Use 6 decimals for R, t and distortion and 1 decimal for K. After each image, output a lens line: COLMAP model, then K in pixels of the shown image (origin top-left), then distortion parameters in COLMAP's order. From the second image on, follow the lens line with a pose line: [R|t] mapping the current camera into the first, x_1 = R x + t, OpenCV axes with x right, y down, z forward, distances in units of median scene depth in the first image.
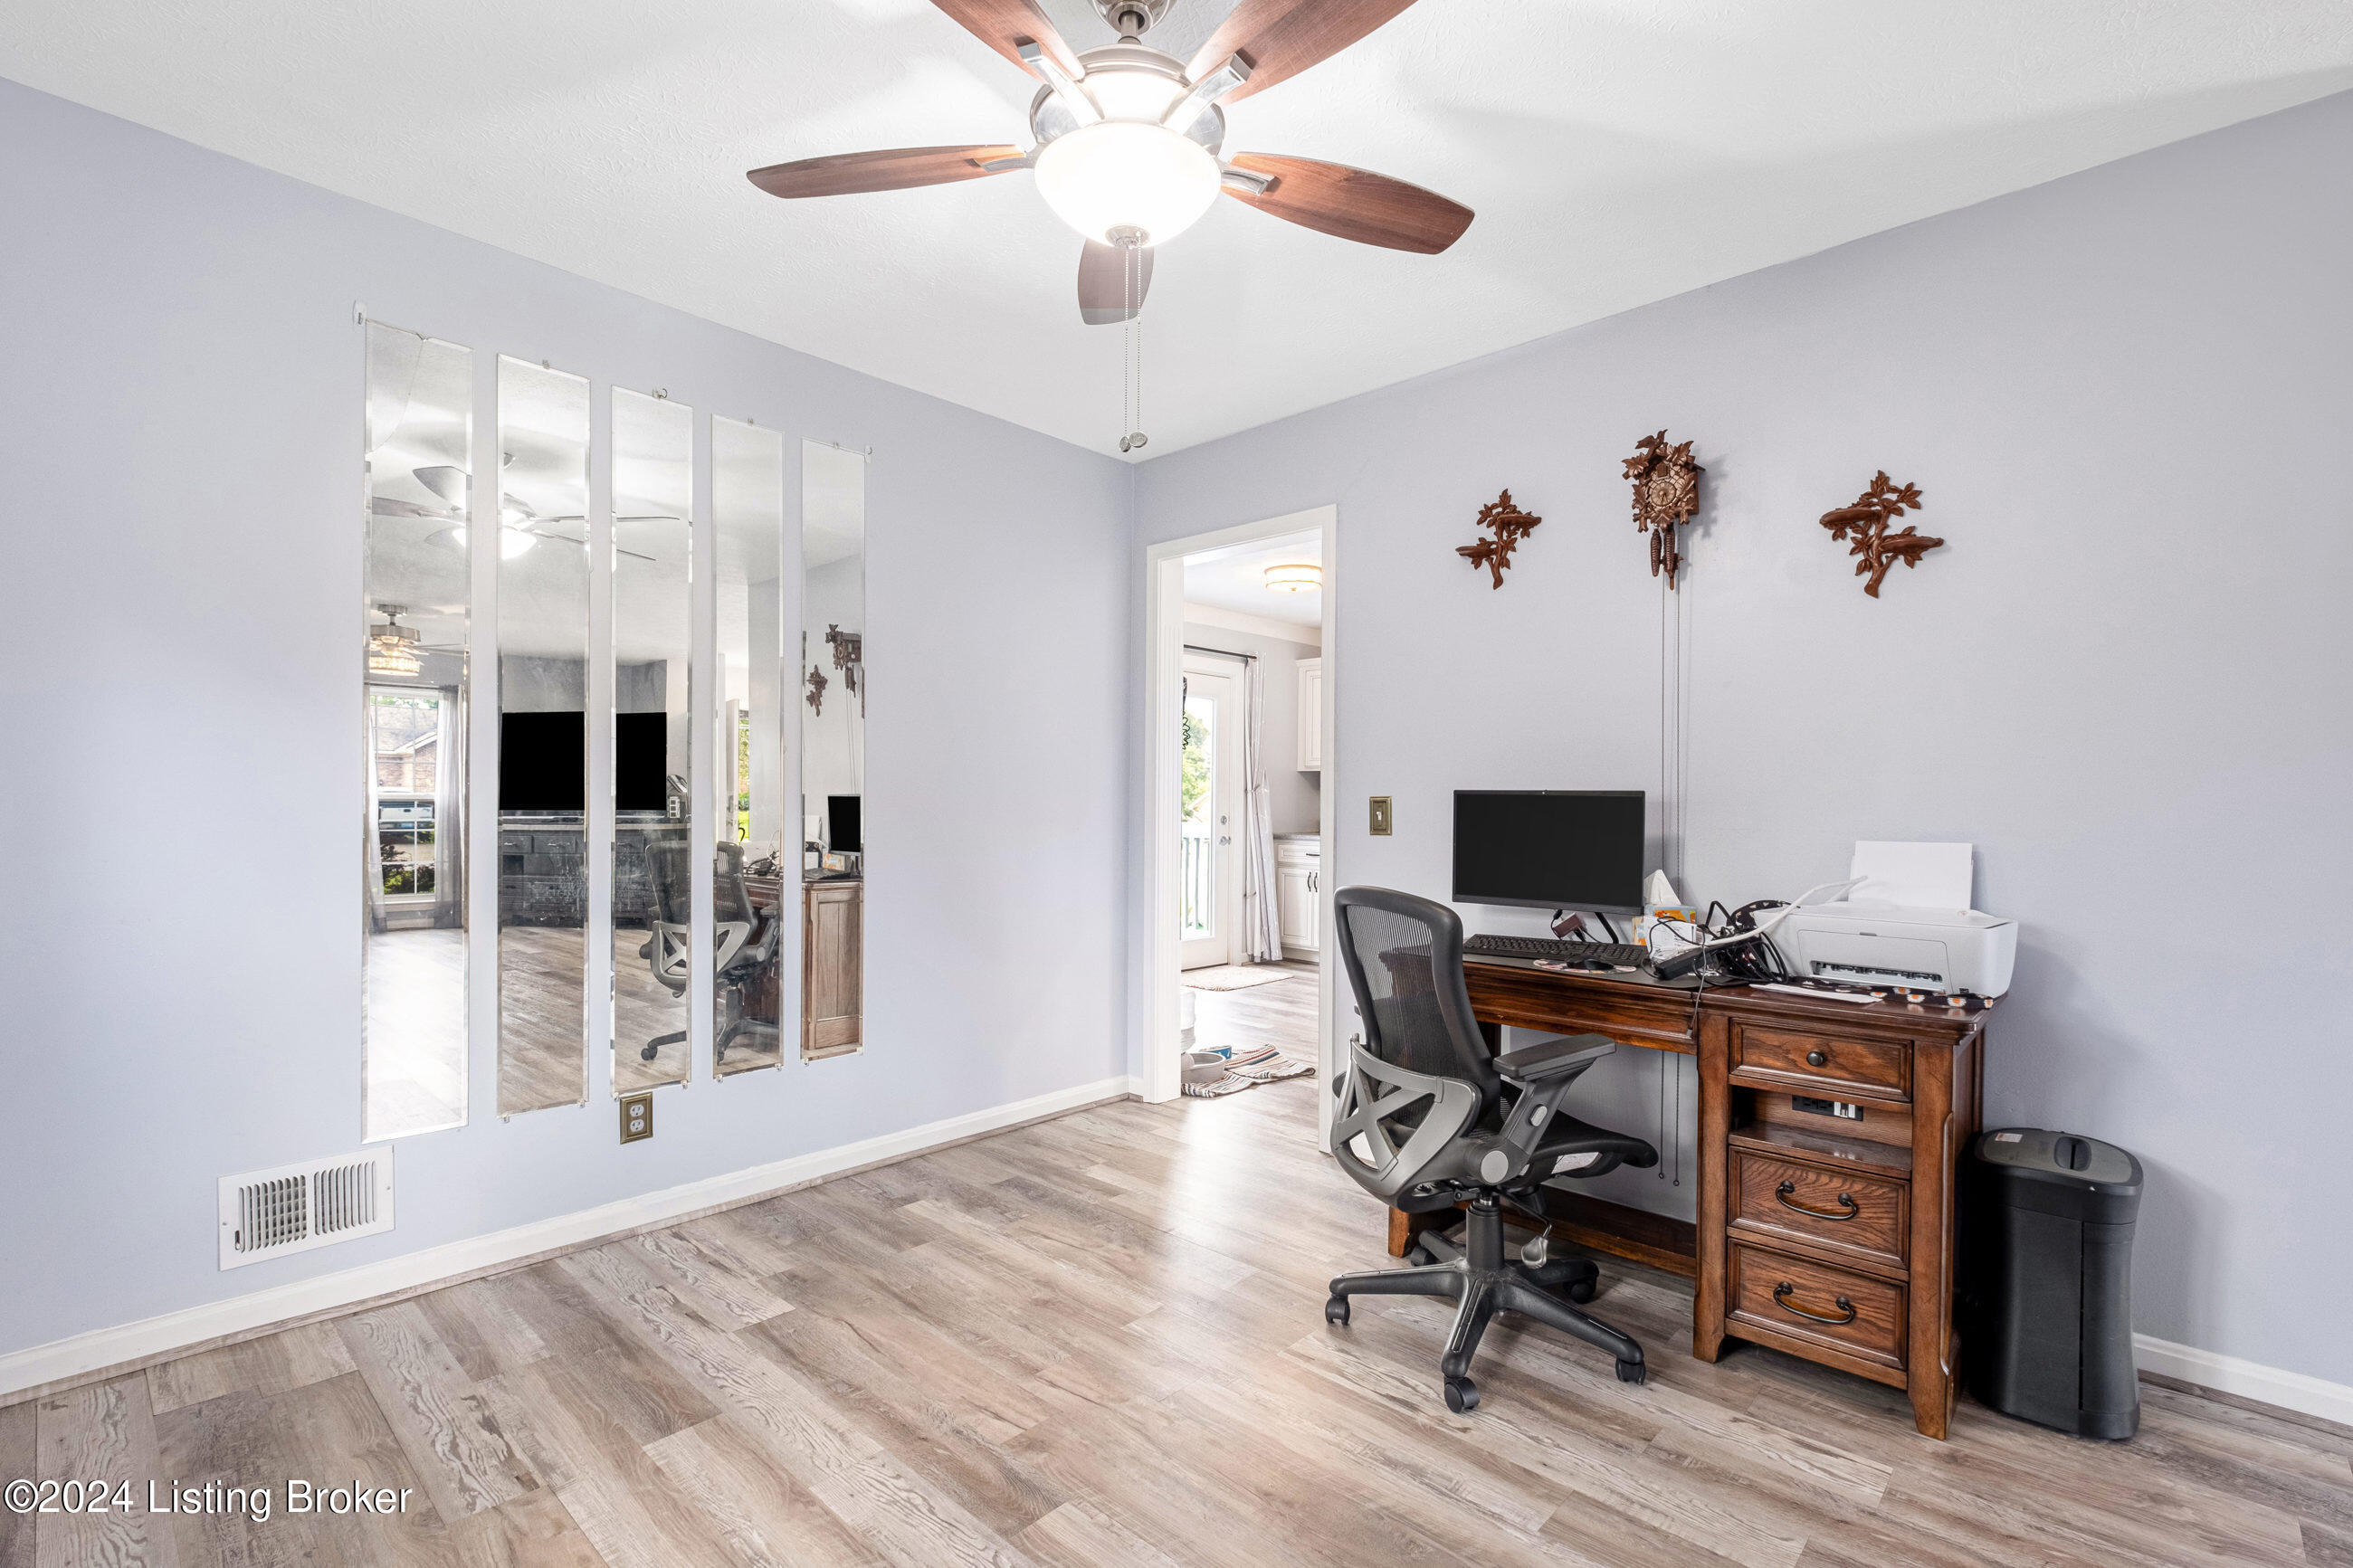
lens RADIAL K [[1041.9, 0, 1185.5], [0, 1041.9, 820.1], [0, 0, 1]] dist [0.001491, -0.004550]
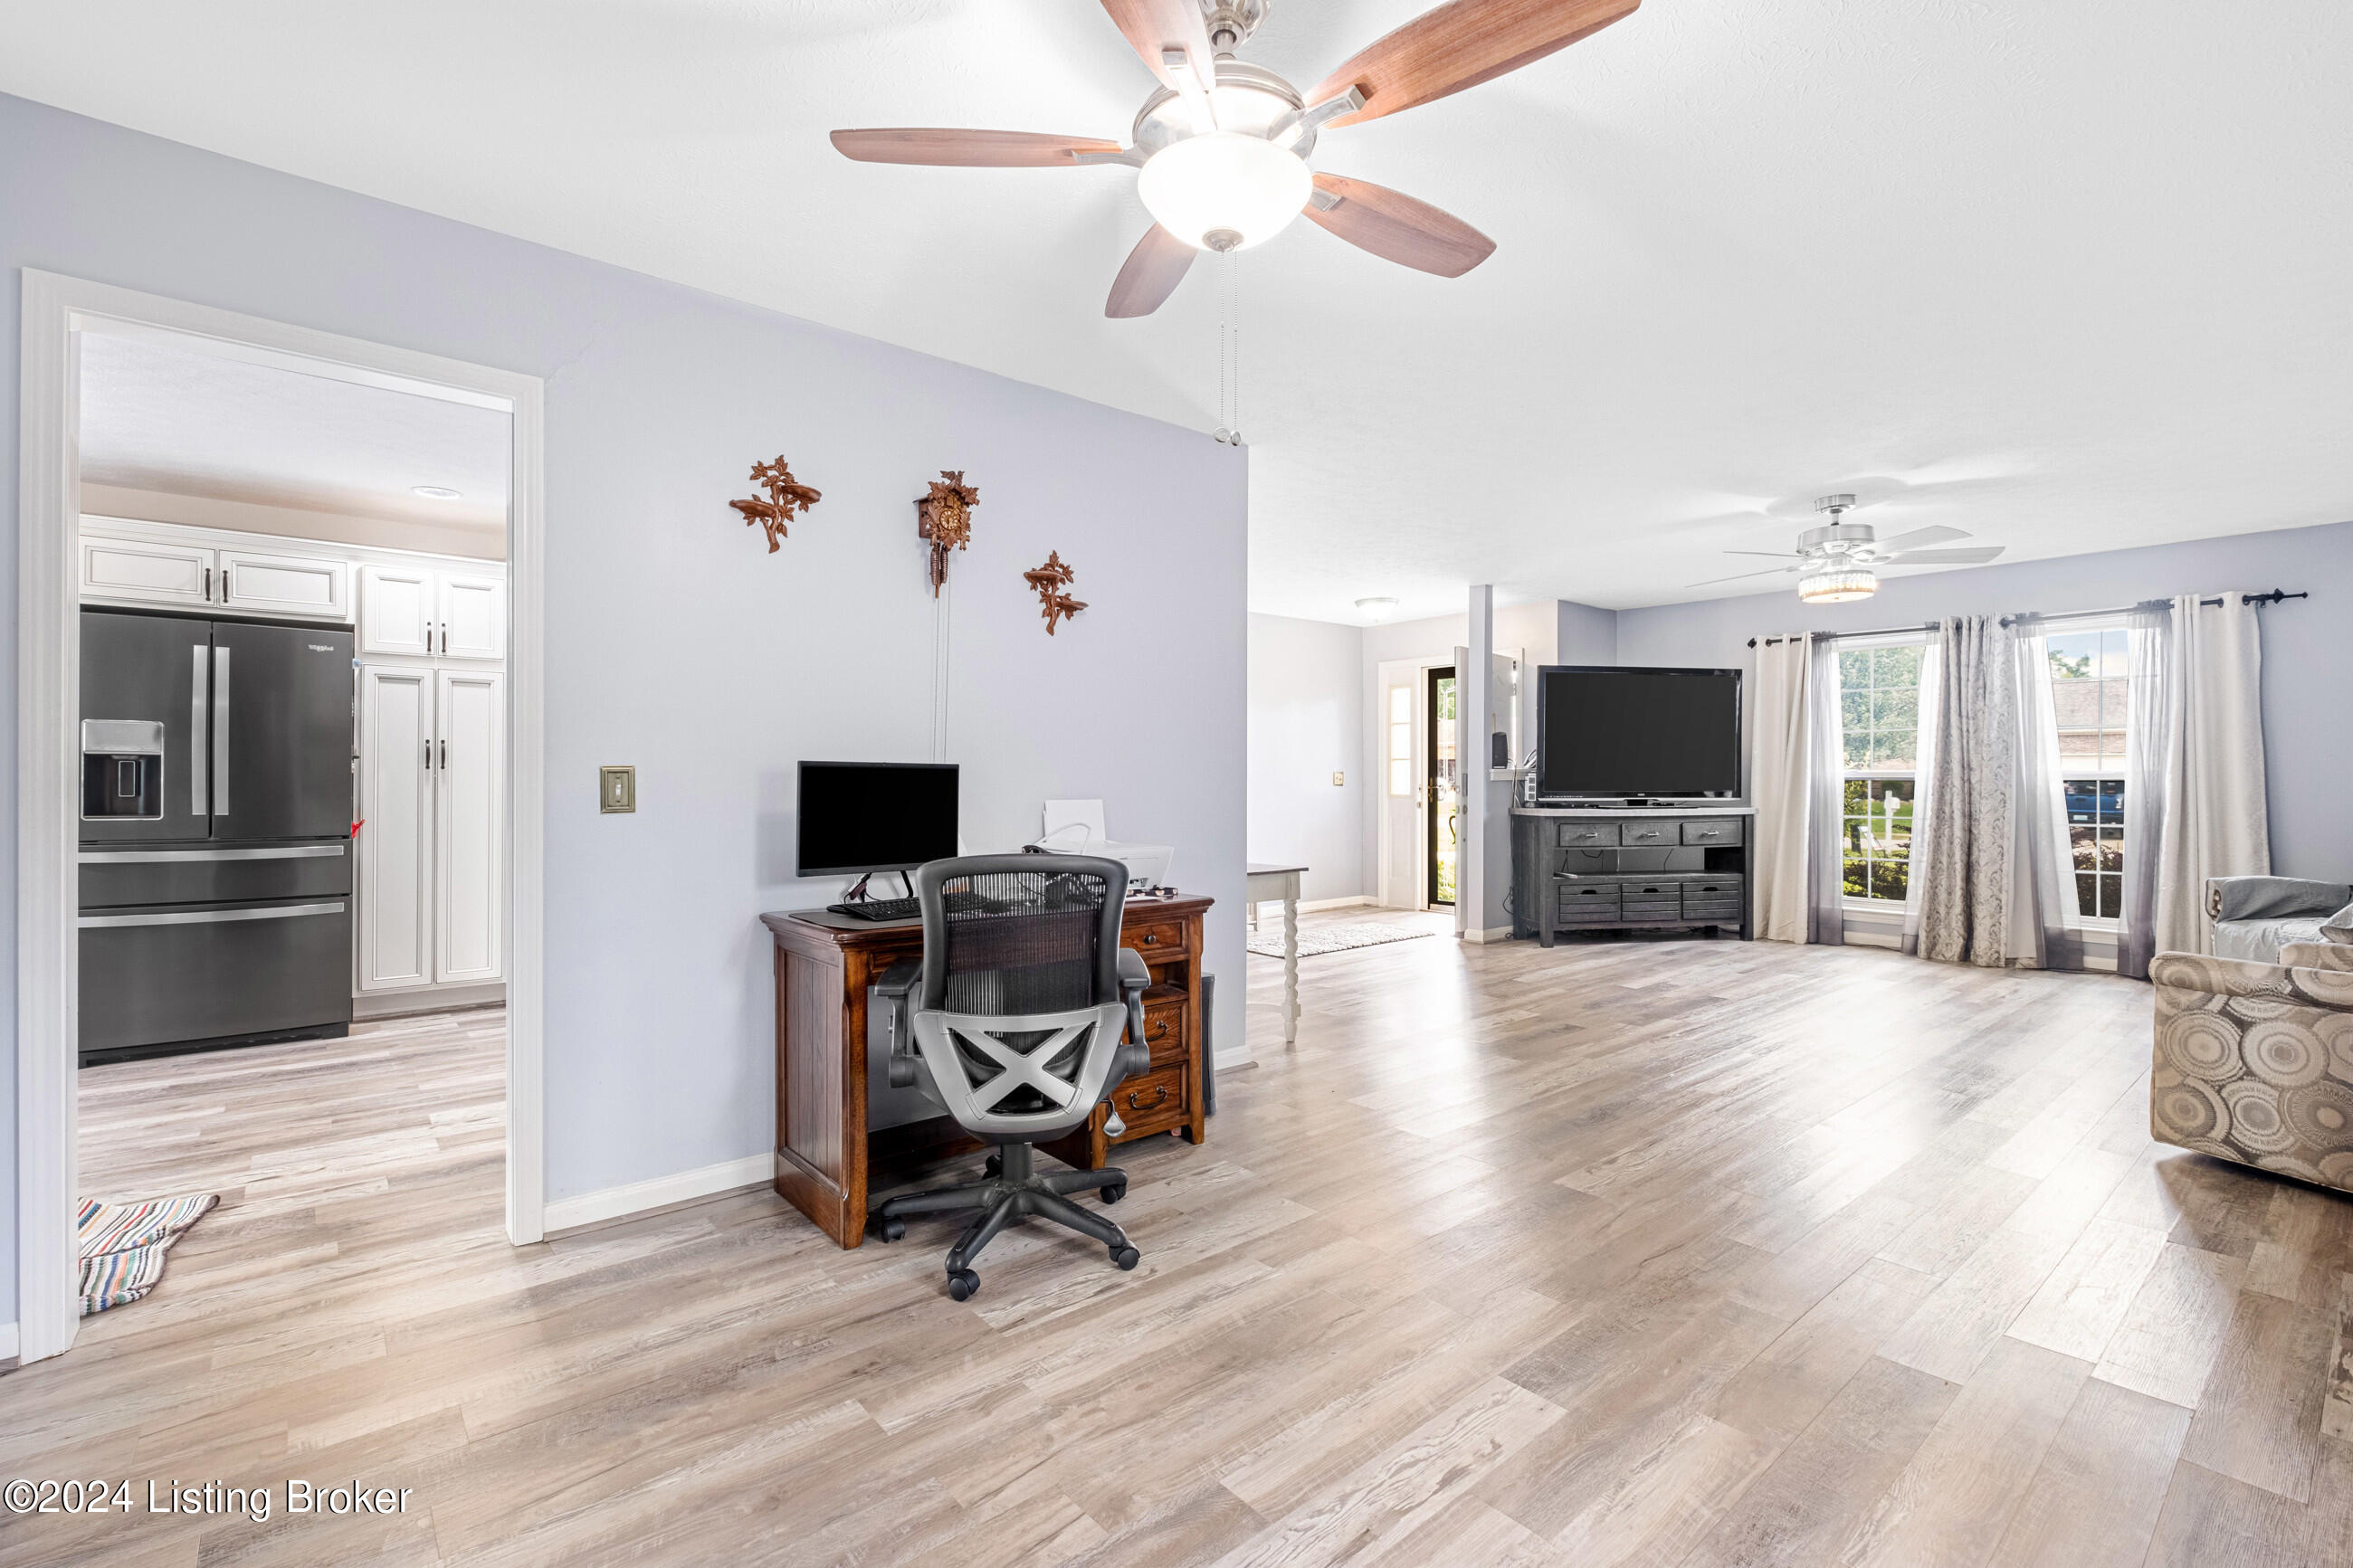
lens RADIAL K [[1041.9, 0, 1160.8], [0, 1041.9, 785.1], [0, 0, 1]] dist [0.001491, -0.004550]
pose [[0.132201, -0.010421, 0.991168, -0.776974], [0.014005, 0.999865, 0.008645, -0.011836], [-0.991124, 0.012739, 0.132329, 0.648571]]
